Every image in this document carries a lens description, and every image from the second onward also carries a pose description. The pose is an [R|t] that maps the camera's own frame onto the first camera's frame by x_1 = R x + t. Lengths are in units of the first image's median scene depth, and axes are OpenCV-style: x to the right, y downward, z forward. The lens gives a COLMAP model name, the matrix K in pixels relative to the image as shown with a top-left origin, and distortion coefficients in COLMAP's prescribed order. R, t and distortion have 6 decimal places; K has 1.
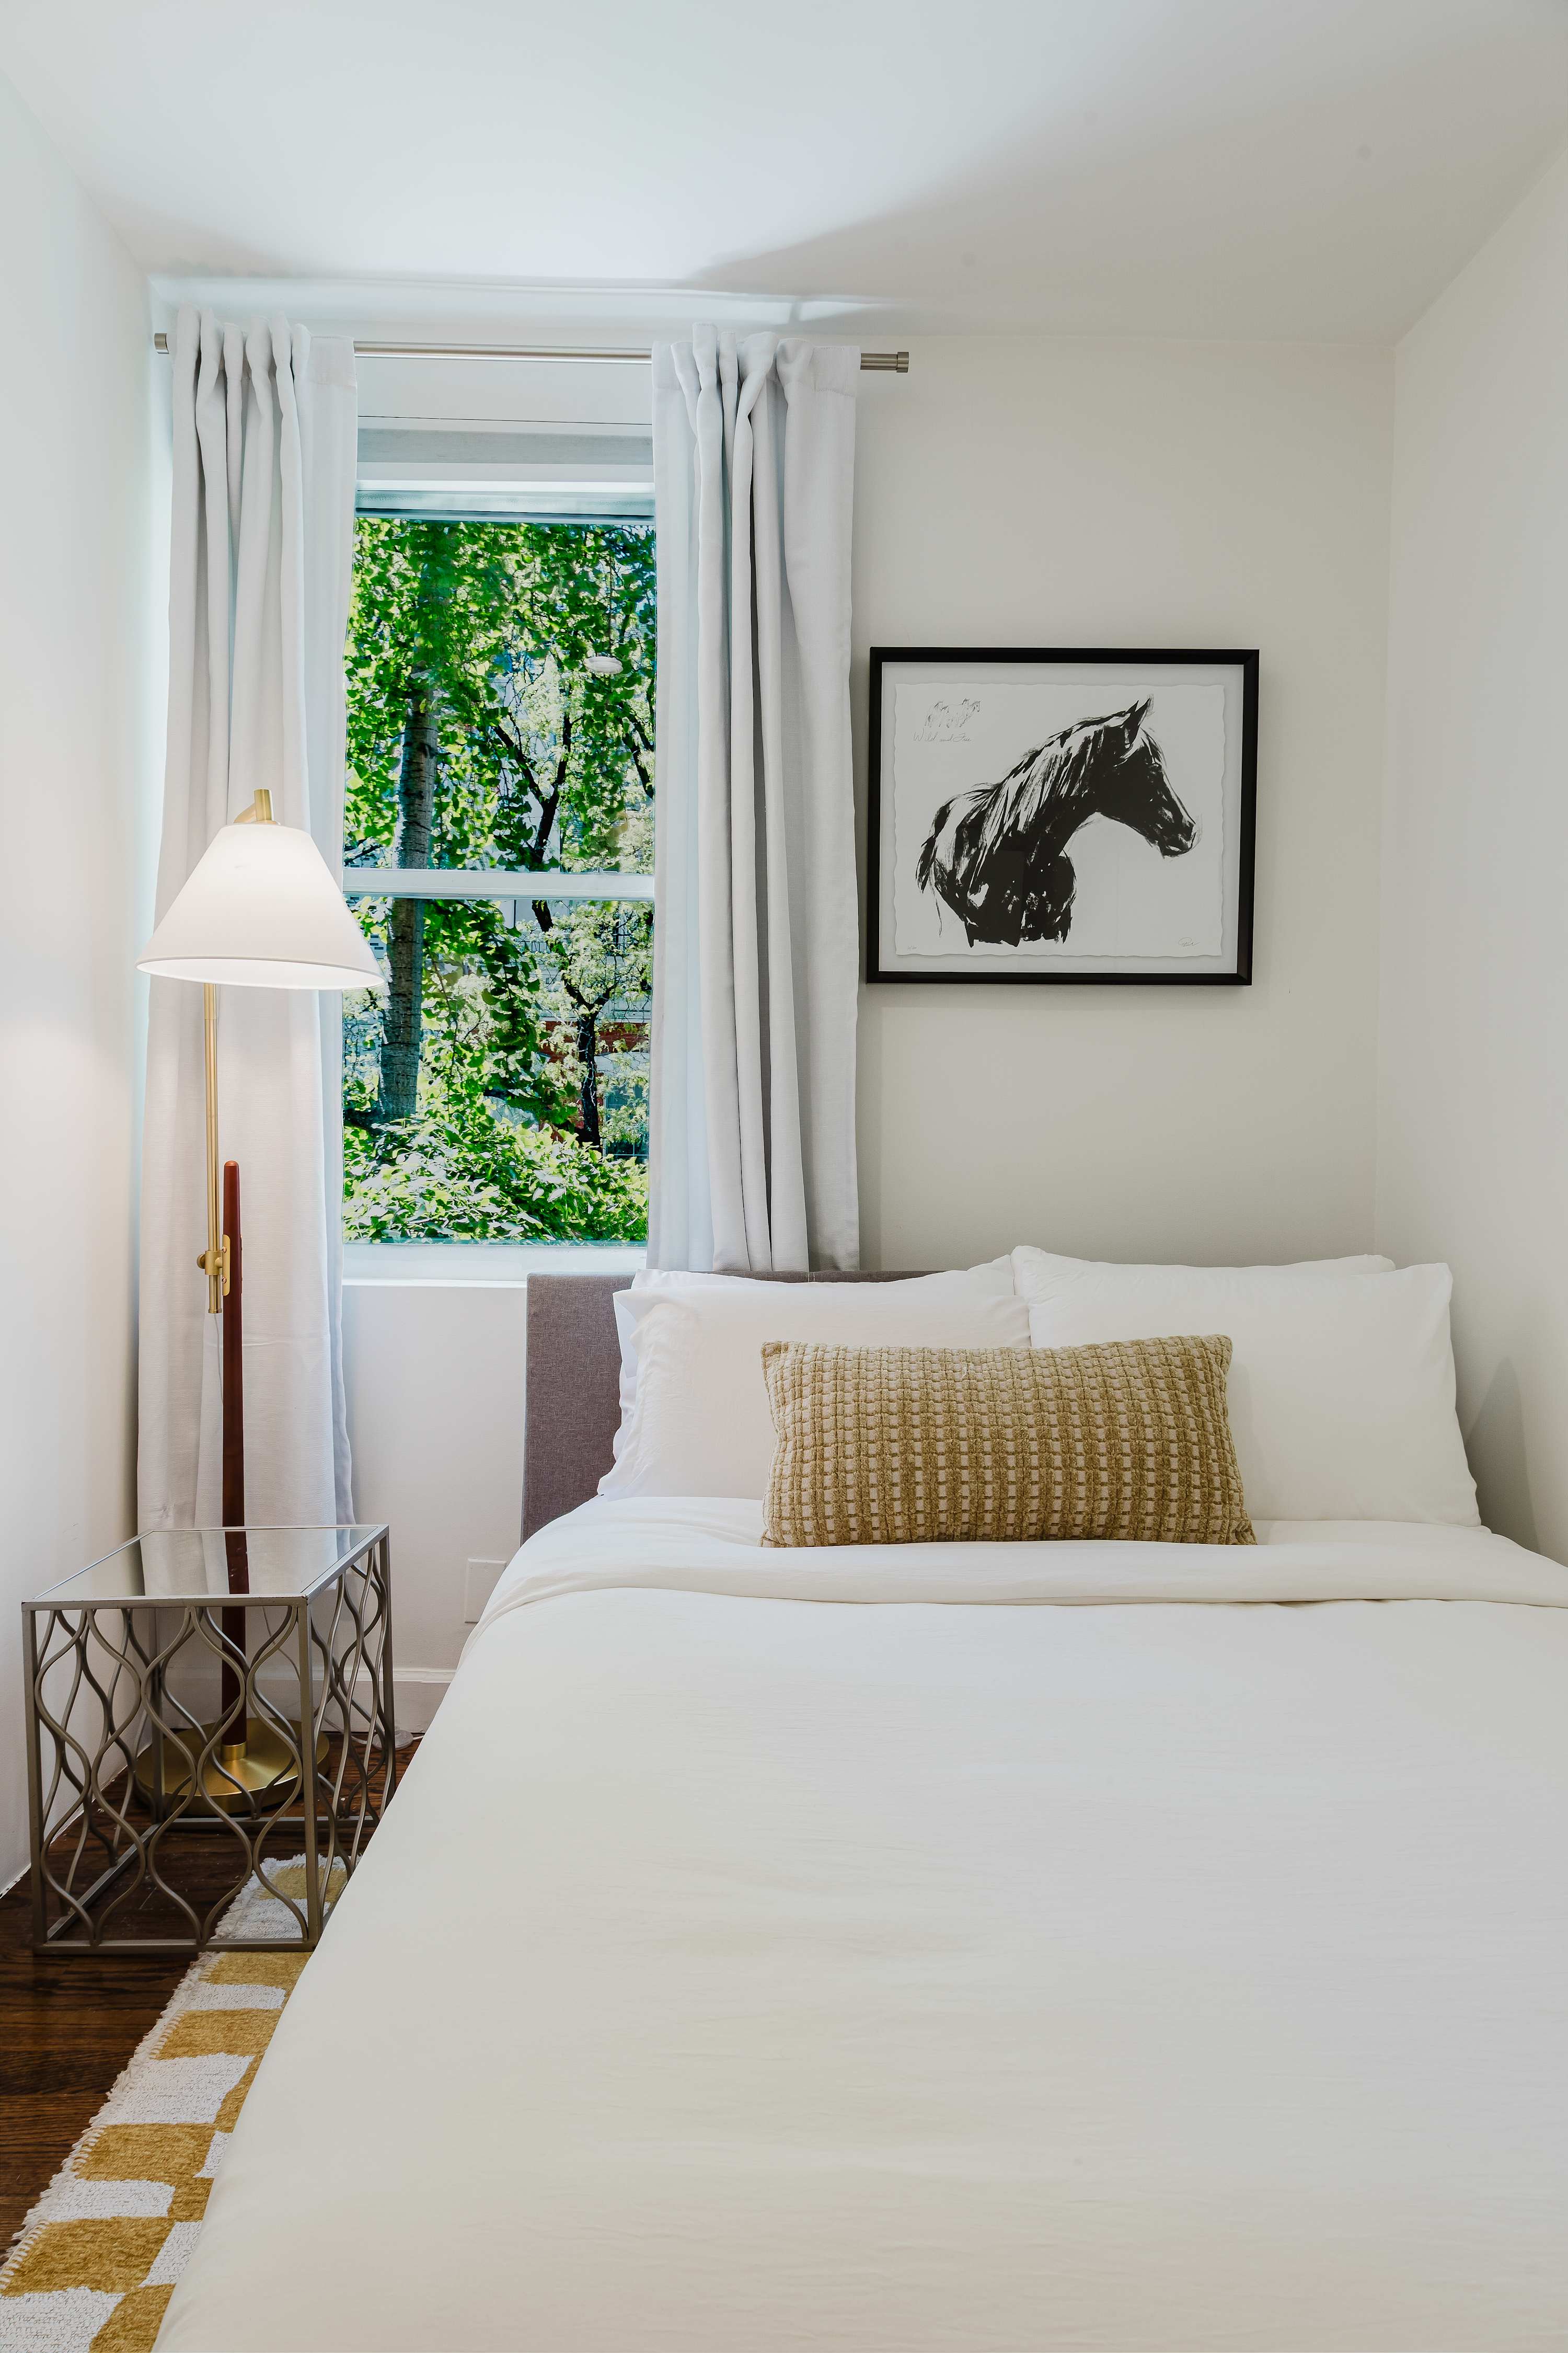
lens RADIAL K [[1484.1, 0, 746.6], [0, 1484.1, 1179.1], [0, 0, 1]] dist [0.005846, -0.000209]
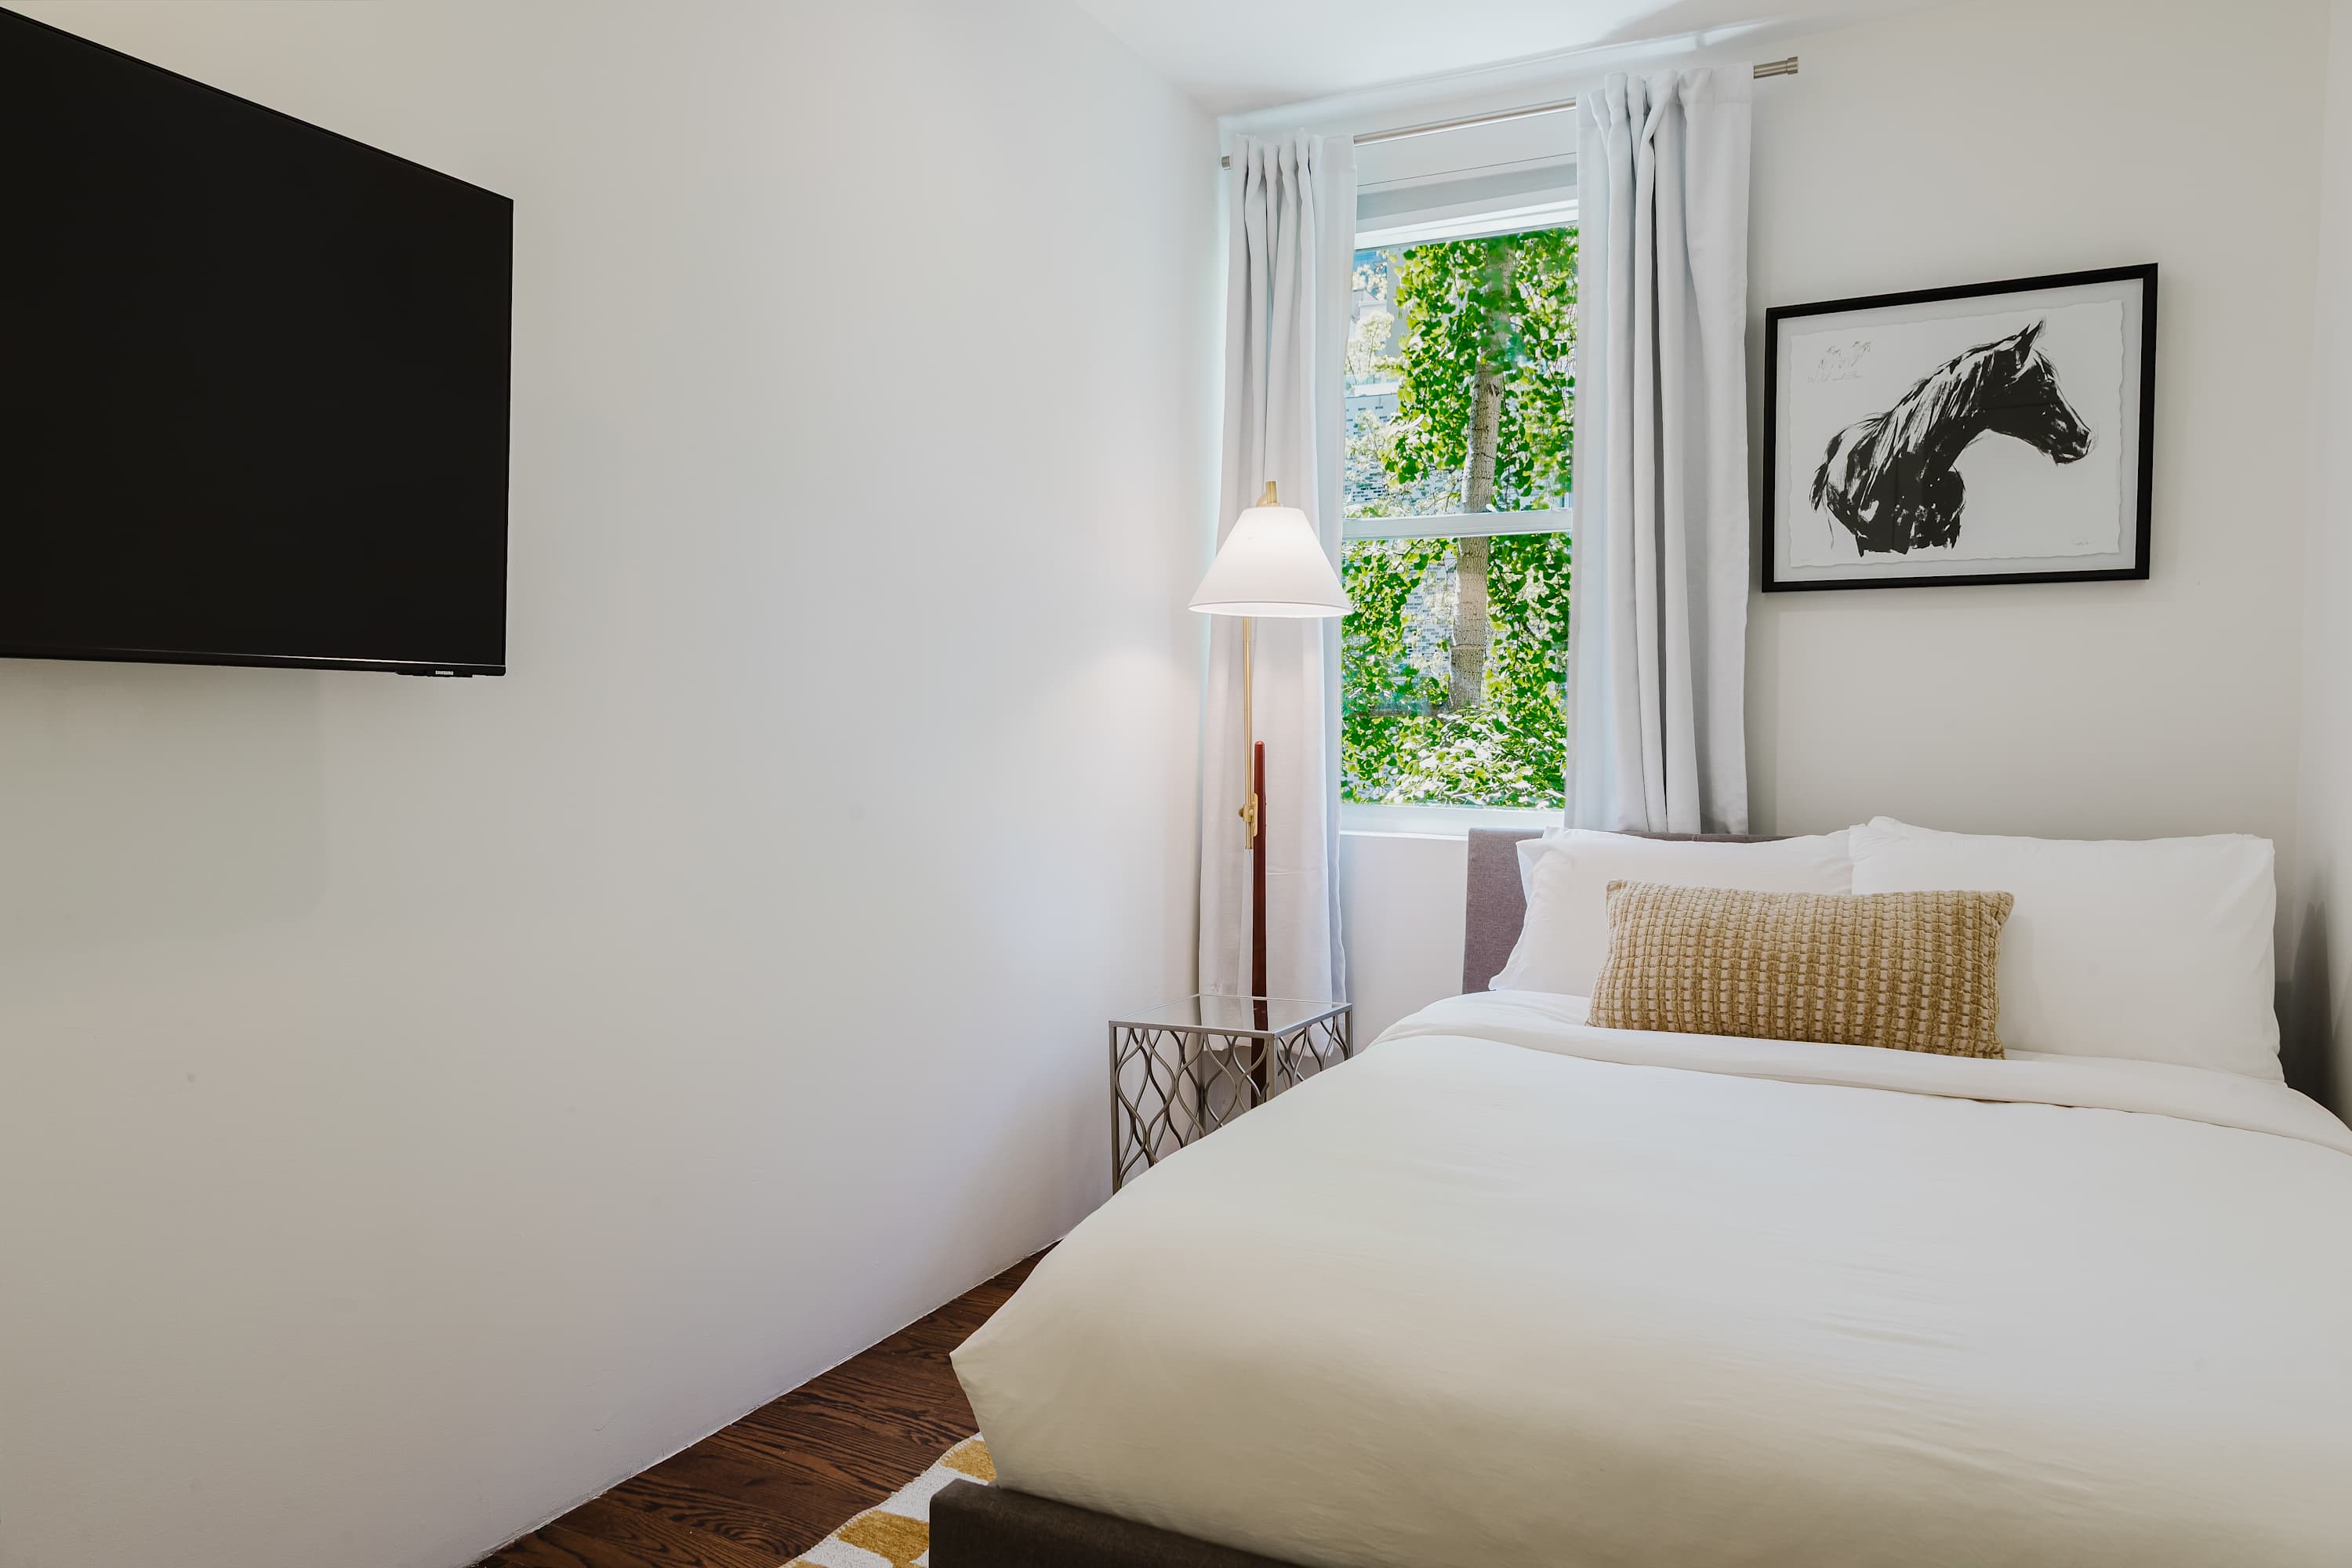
lens RADIAL K [[1483.6, 0, 1220.8], [0, 1483.6, 774.7], [0, 0, 1]] dist [0.005846, -0.000209]
pose [[0.894493, 0.014143, -0.446858, 0.233051], [-0.012315, 0.999900, 0.006996, 0.010221], [0.446912, -0.000754, 0.894578, -0.256604]]
